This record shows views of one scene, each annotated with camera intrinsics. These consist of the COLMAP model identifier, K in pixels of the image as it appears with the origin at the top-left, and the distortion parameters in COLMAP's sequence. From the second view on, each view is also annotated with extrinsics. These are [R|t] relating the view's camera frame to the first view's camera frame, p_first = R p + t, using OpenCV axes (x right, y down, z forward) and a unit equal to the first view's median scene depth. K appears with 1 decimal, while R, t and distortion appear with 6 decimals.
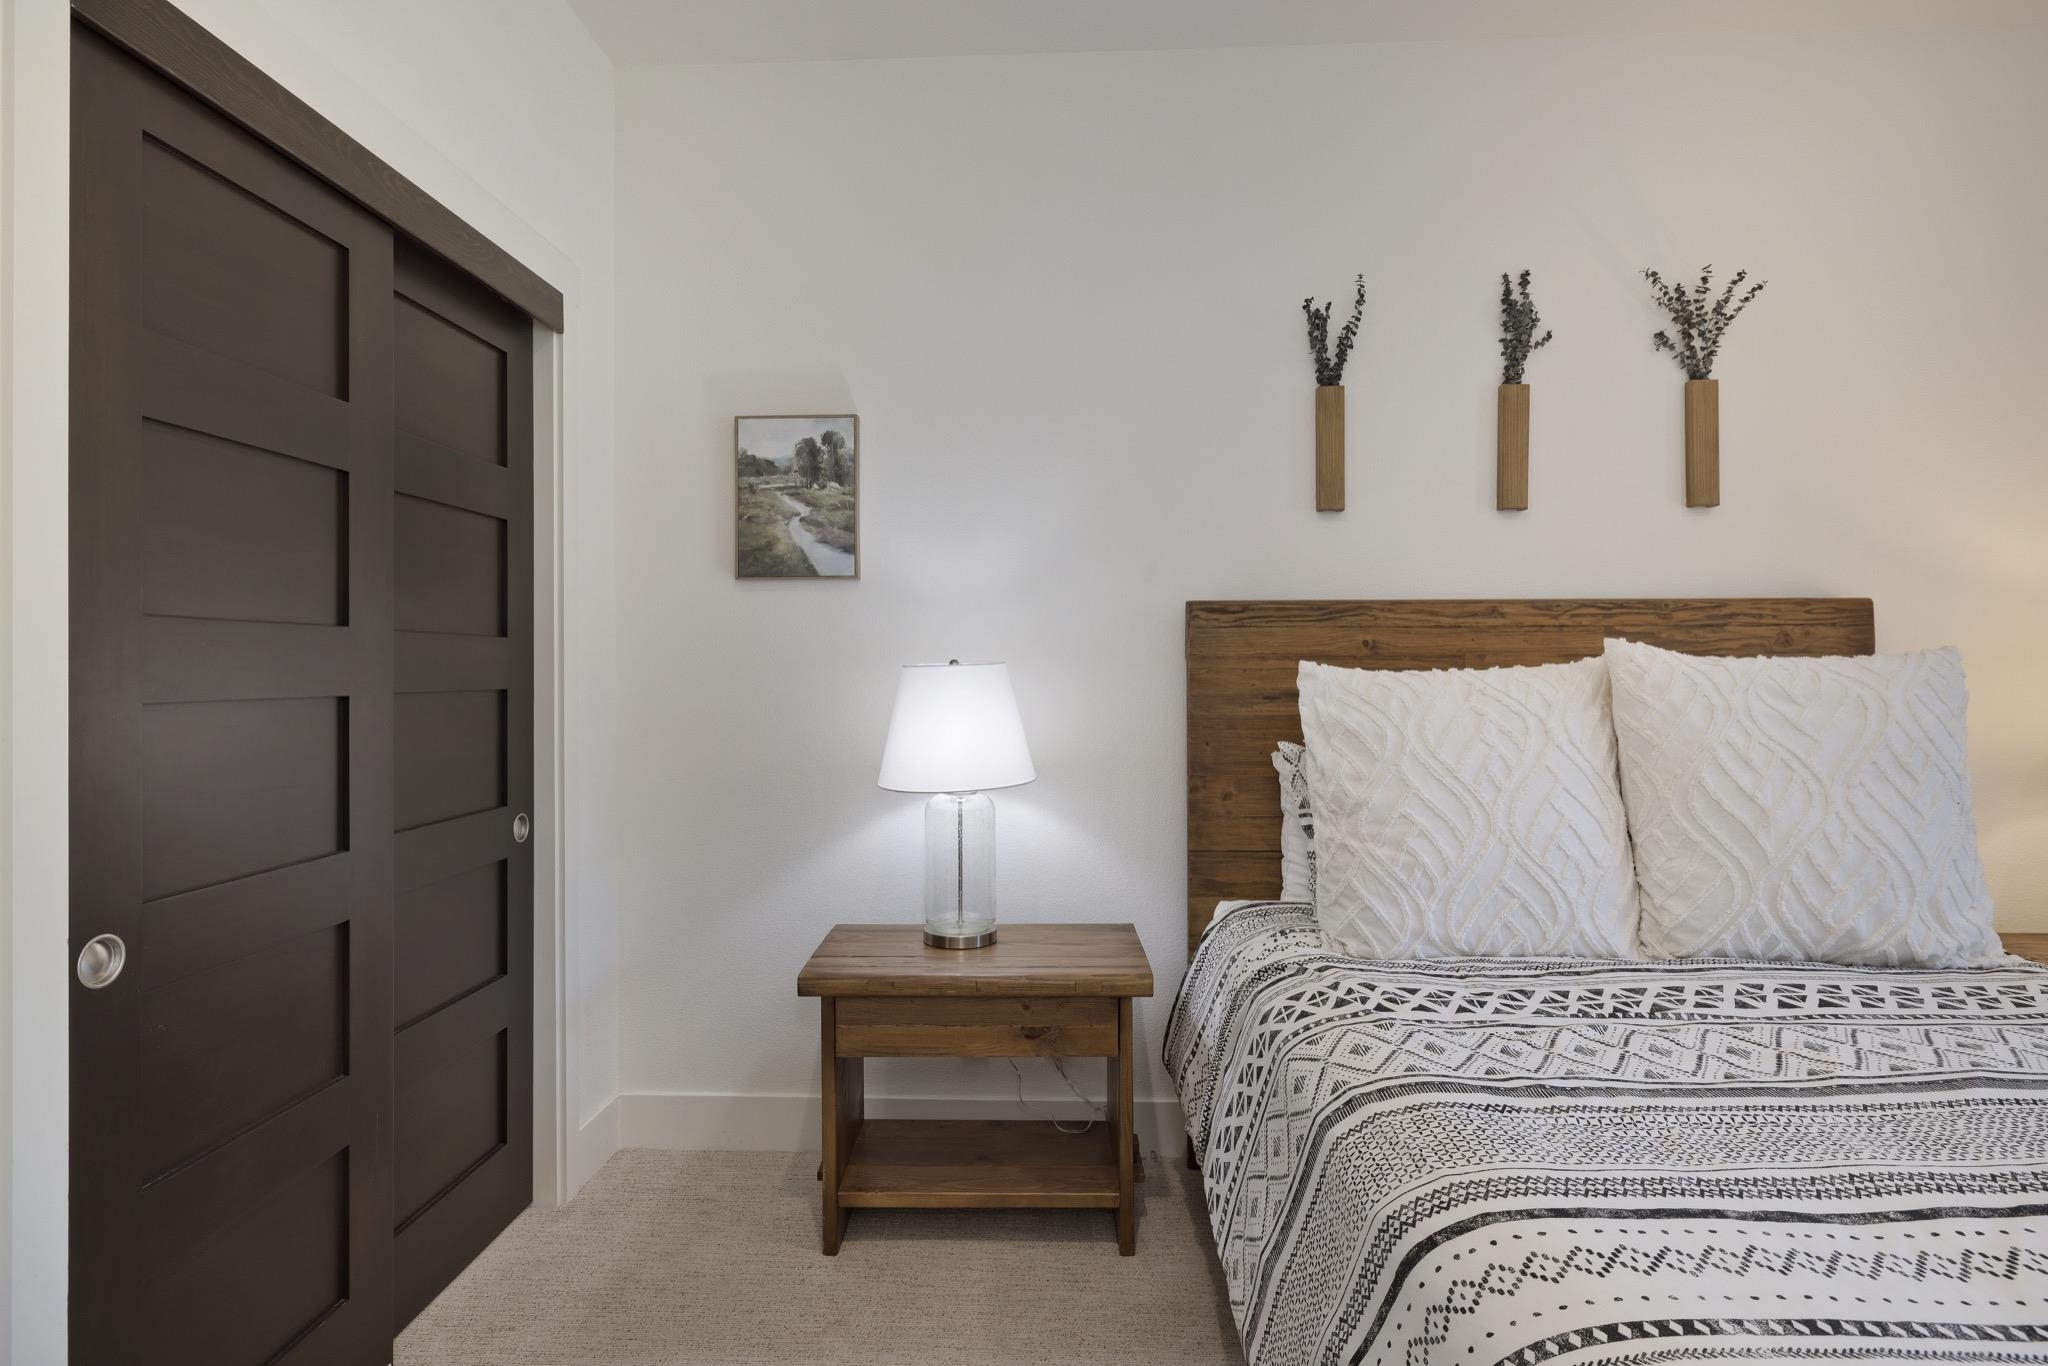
lens RADIAL K [[1067.6, 0, 1027.1], [0, 1067.6, 661.7], [0, 0, 1]] dist [0.000308, 0.000119]
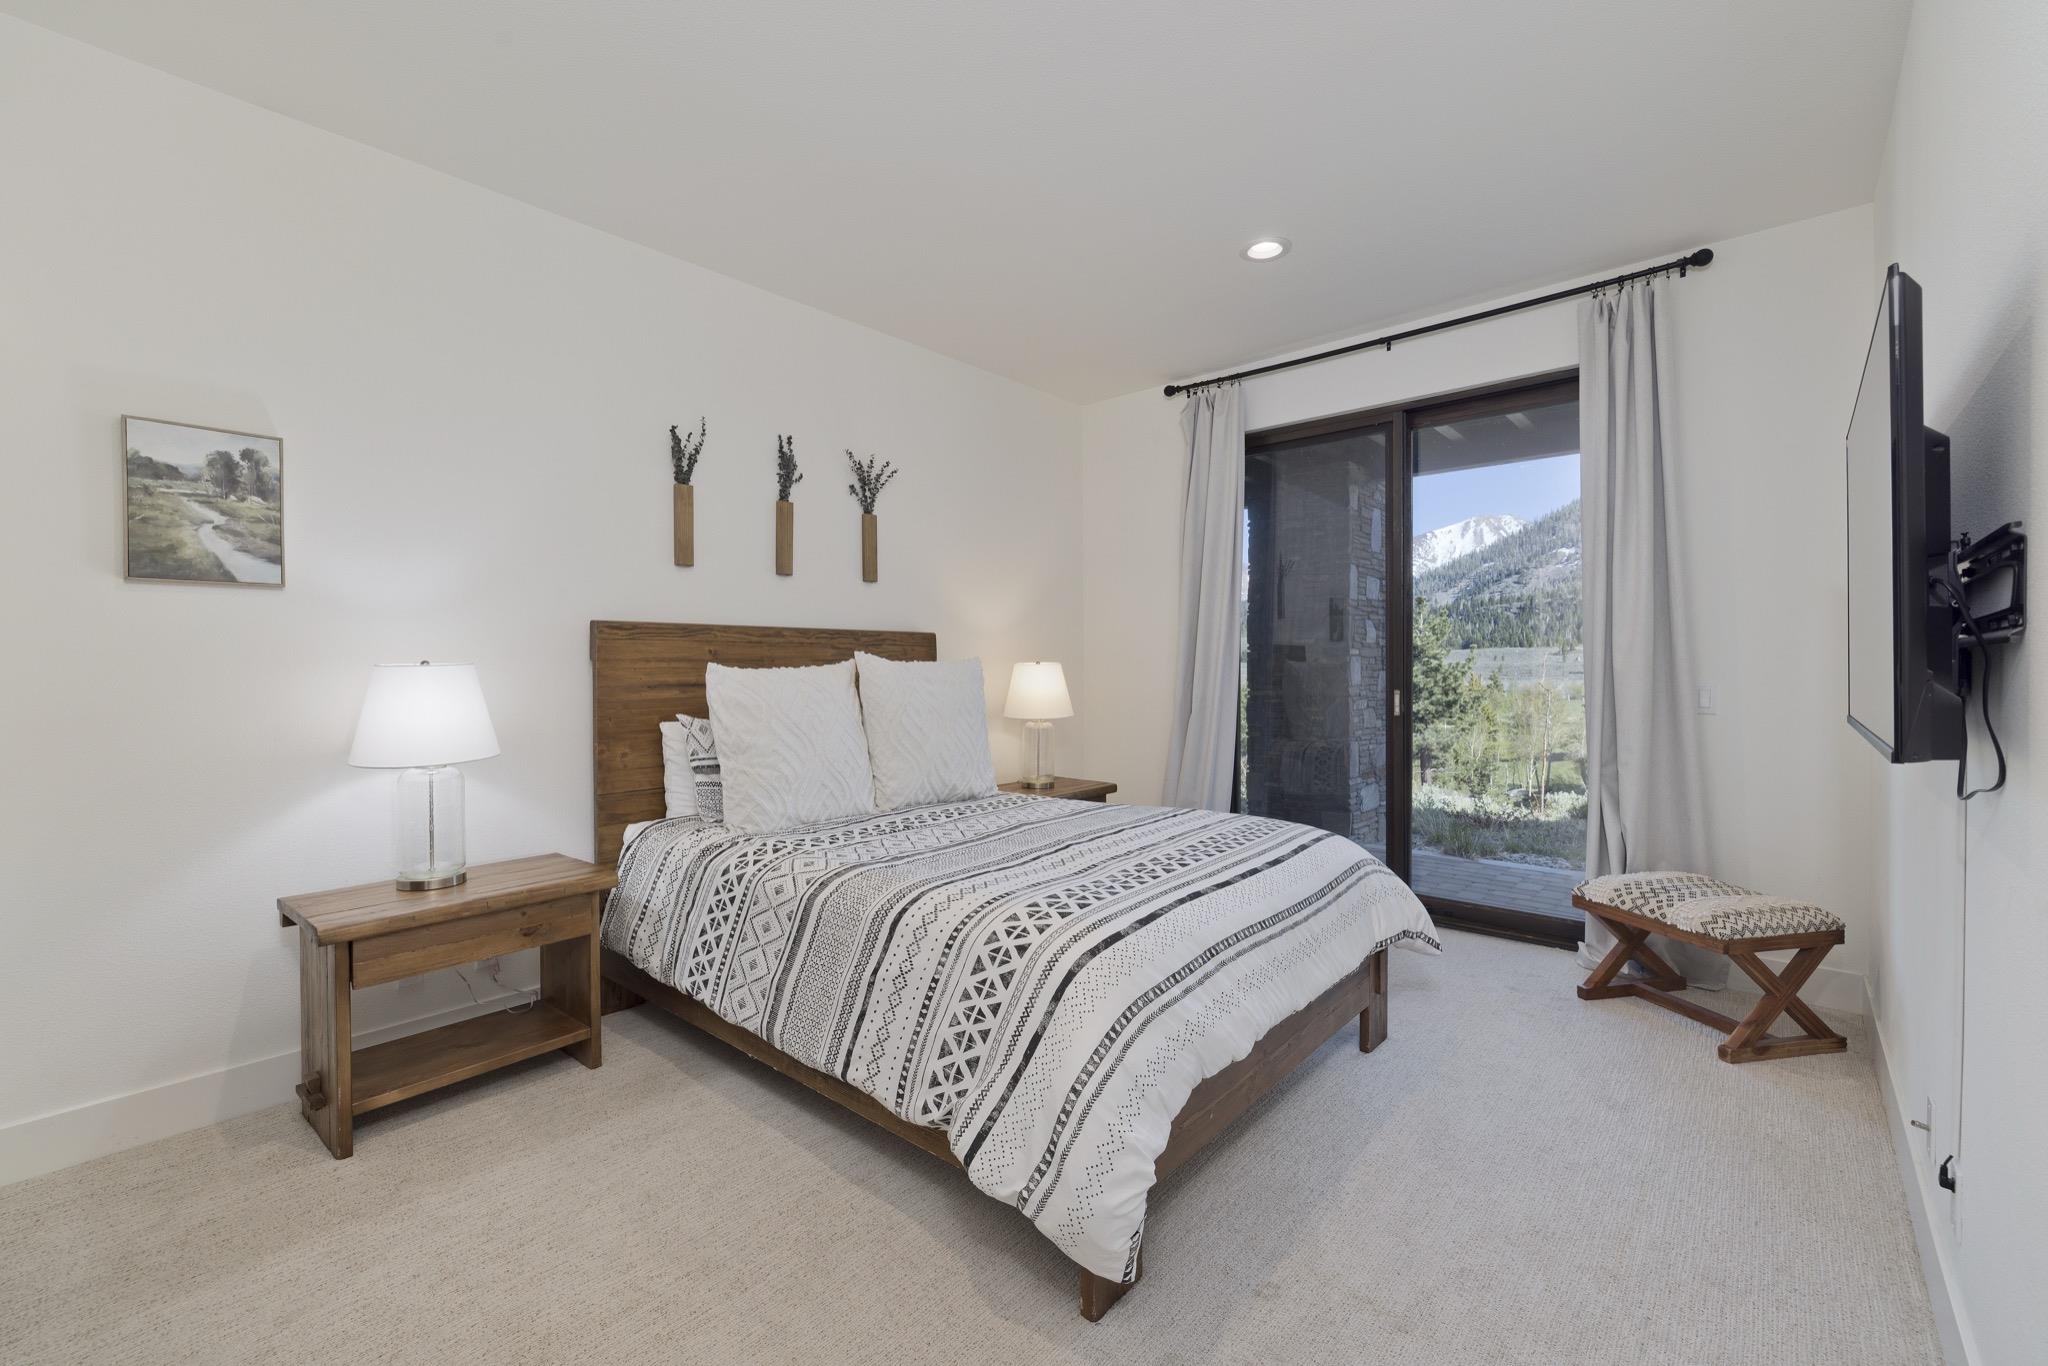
lens RADIAL K [[859.9, 0, 1014.6], [0, 859.9, 671.9], [0, 0, 1]] dist [-0.000373, 0.000091]
pose [[0.630314, -0.004936, 0.776325, -0.430261], [-0.002370, 0.999963, 0.008283, 0.001200], [-0.776337, -0.007061, 0.630279, -0.174705]]
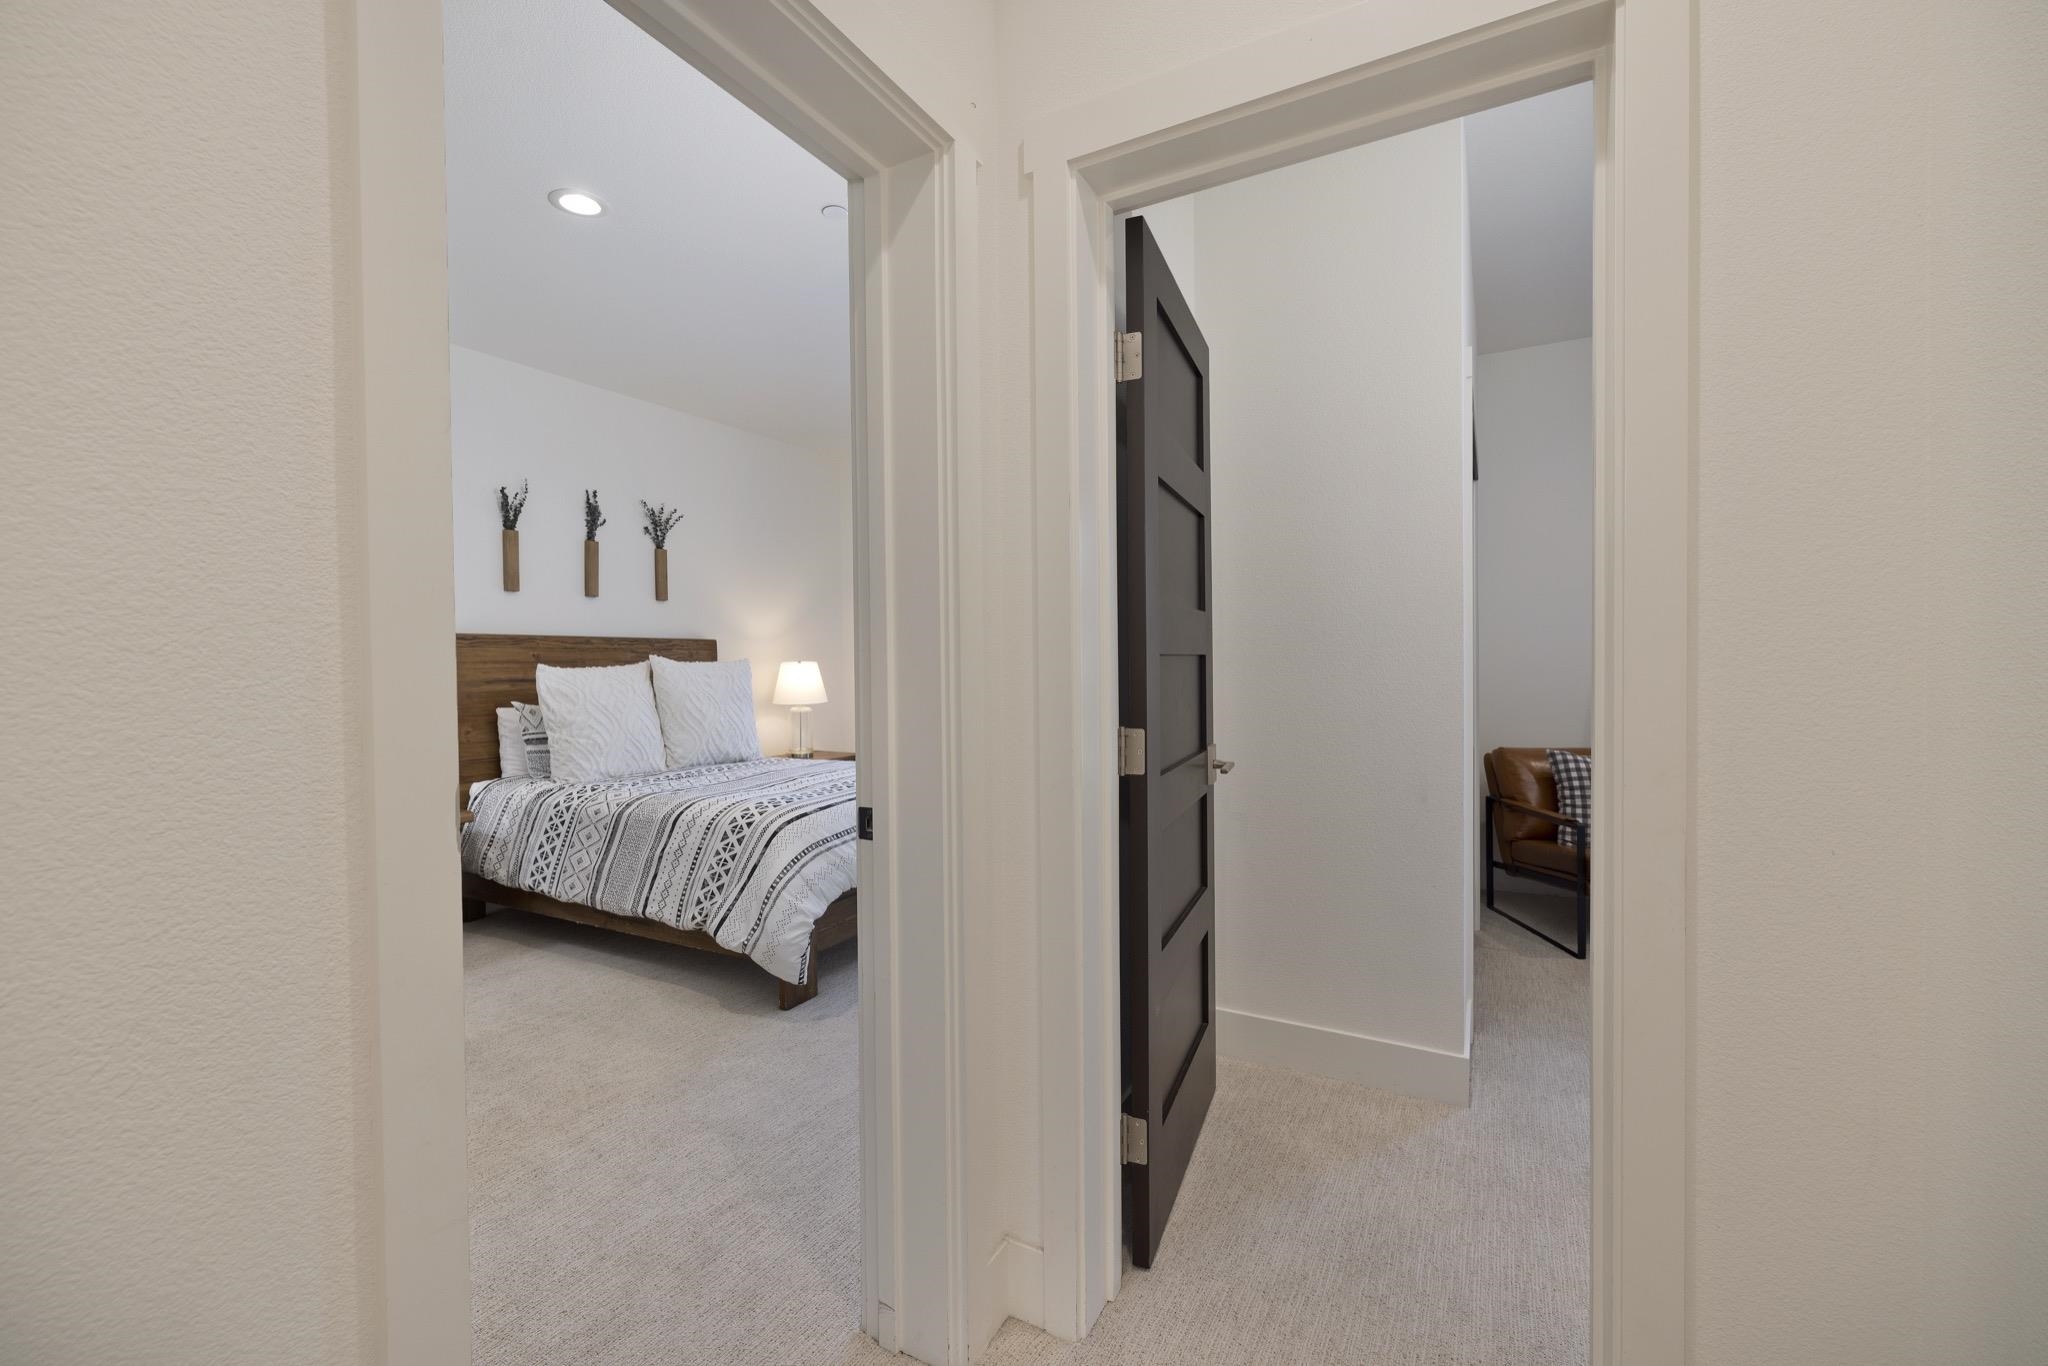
lens RADIAL K [[859.9, 0, 1014.6], [0, 859.9, 671.9], [0, 0, 1]] dist [-0.000373, 0.000091]
pose [[0.451302, -0.012876, 0.892278, -0.855626], [0.005033, 0.999917, 0.011884, -0.000699], [-0.892357, -0.000872, 0.451330, -0.687896]]
